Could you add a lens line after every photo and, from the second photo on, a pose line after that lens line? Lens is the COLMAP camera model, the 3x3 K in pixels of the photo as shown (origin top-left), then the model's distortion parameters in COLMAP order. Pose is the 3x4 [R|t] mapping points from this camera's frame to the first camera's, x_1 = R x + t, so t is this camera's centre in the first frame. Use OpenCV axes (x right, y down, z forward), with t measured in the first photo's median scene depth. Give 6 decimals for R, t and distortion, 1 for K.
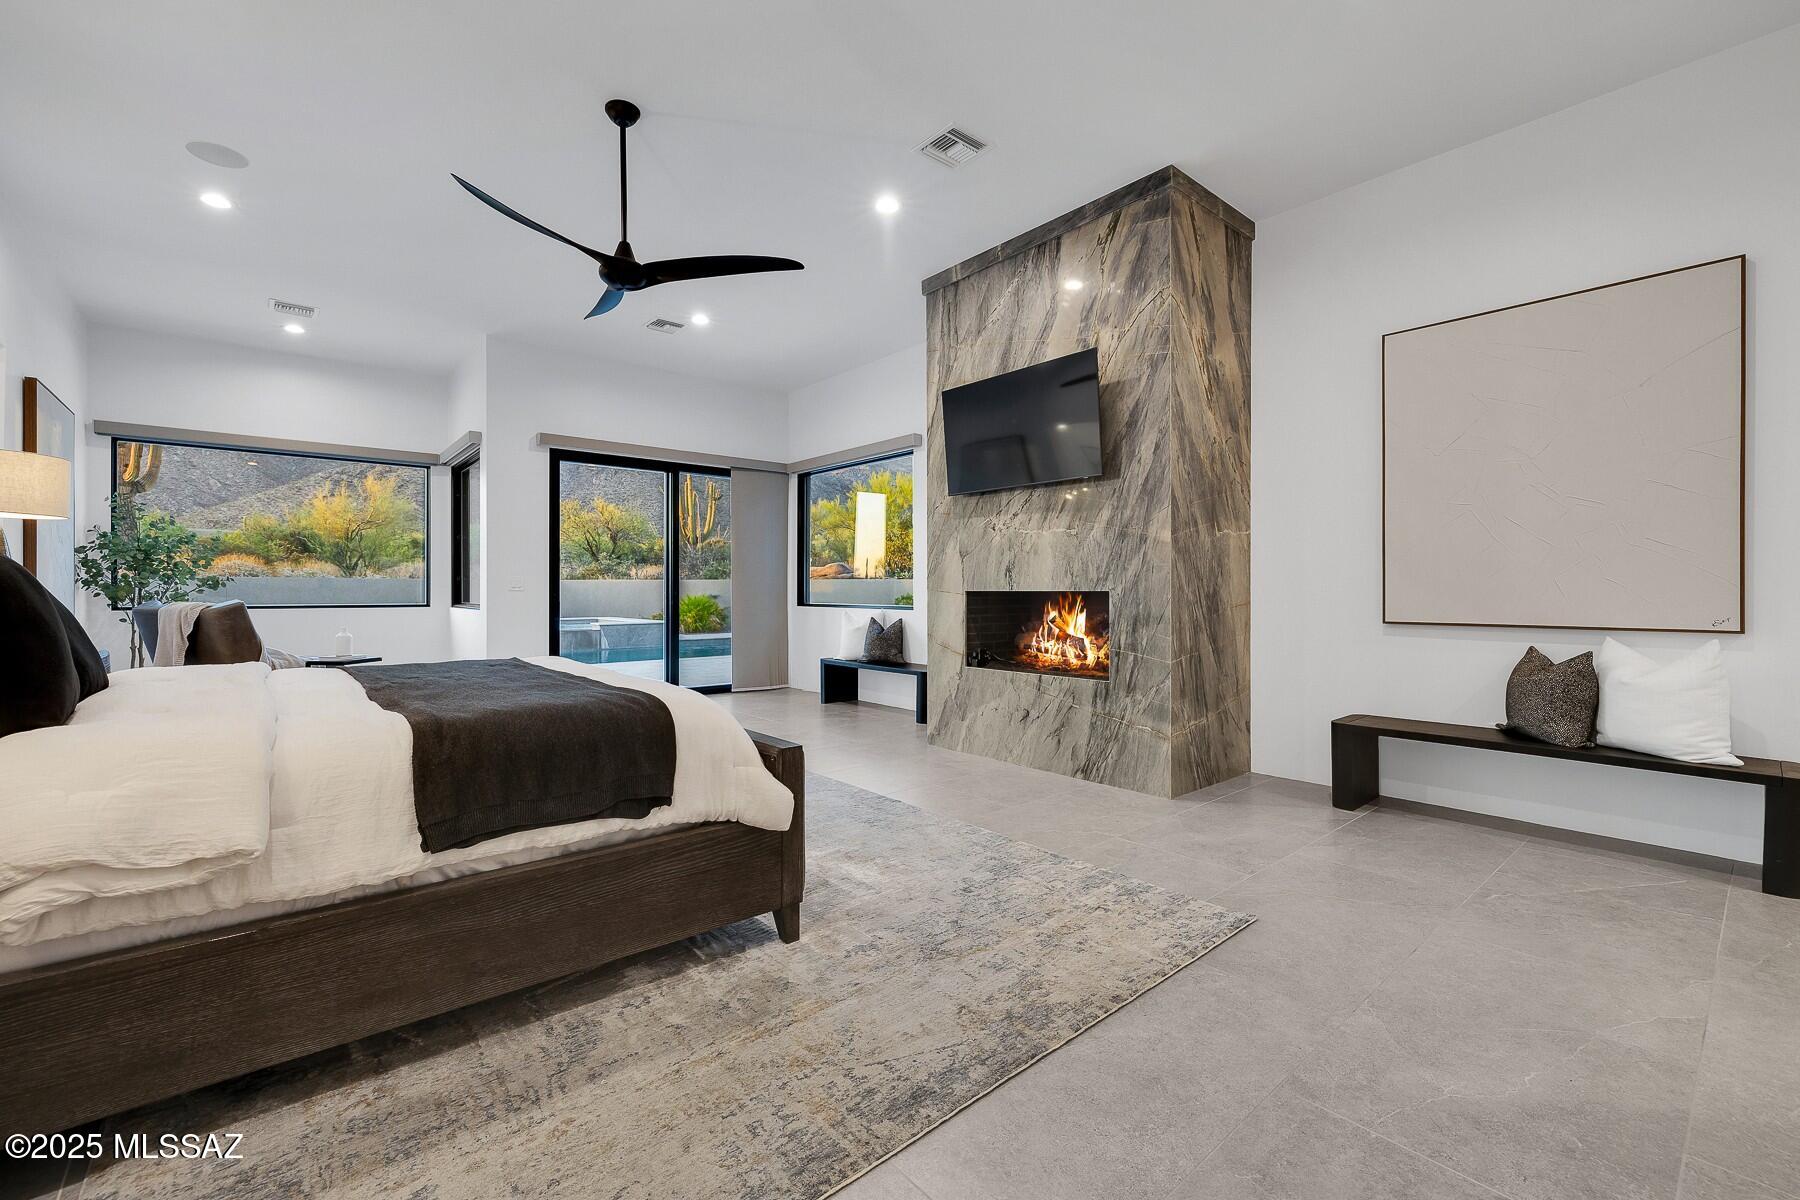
lens RADIAL K [[742.4, 0, 902.8], [0, 742.4, 591.8], [0, 0, 1]] dist [-0.000904, -0.000067]
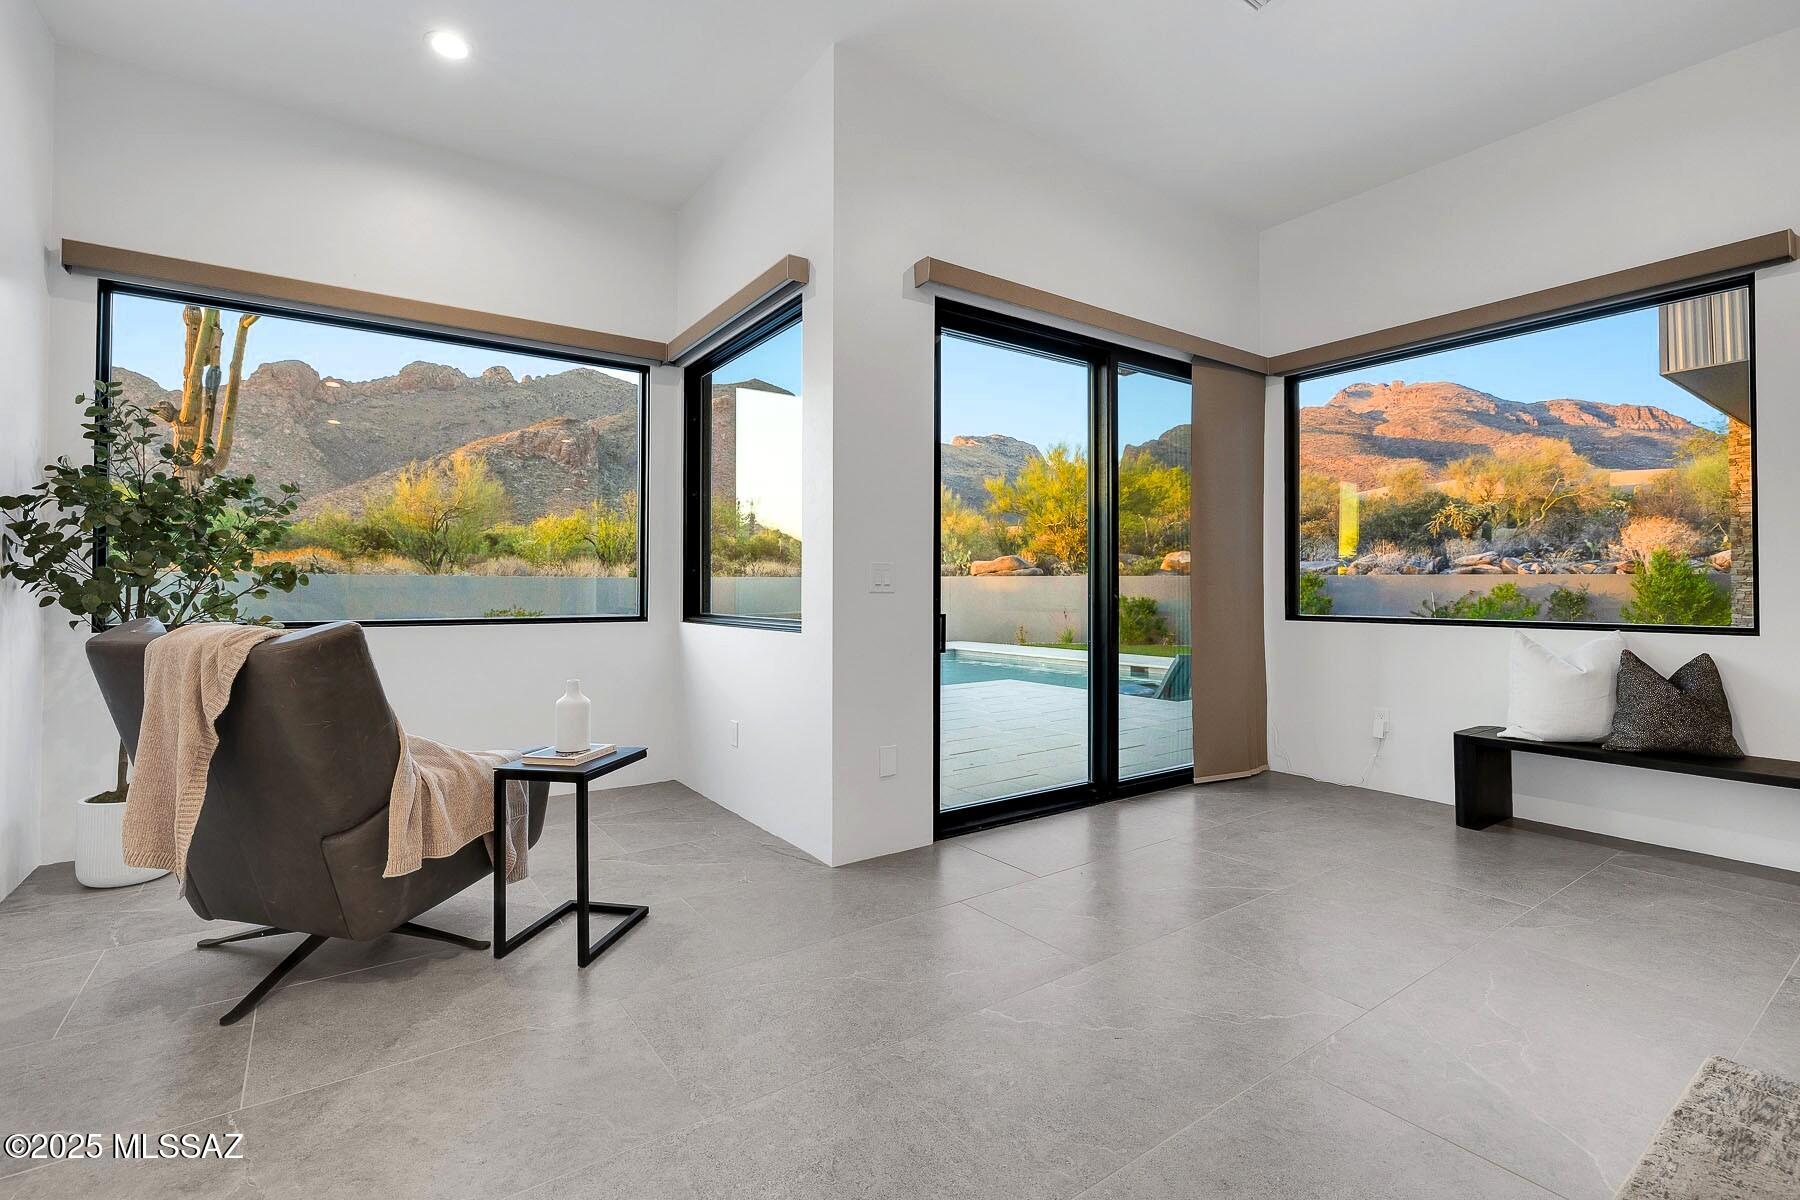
lens RADIAL K [[802.4, 0, 899.9], [0, 802.4, 574.8], [0, 0, 1]] dist [-0.001222, -0.000193]
pose [[0.995512, -0.002435, -0.094602, -0.492144], [0.000451, 0.999780, -0.020989, -0.001644], [0.094633, 0.020852, 0.995294, 0.529802]]
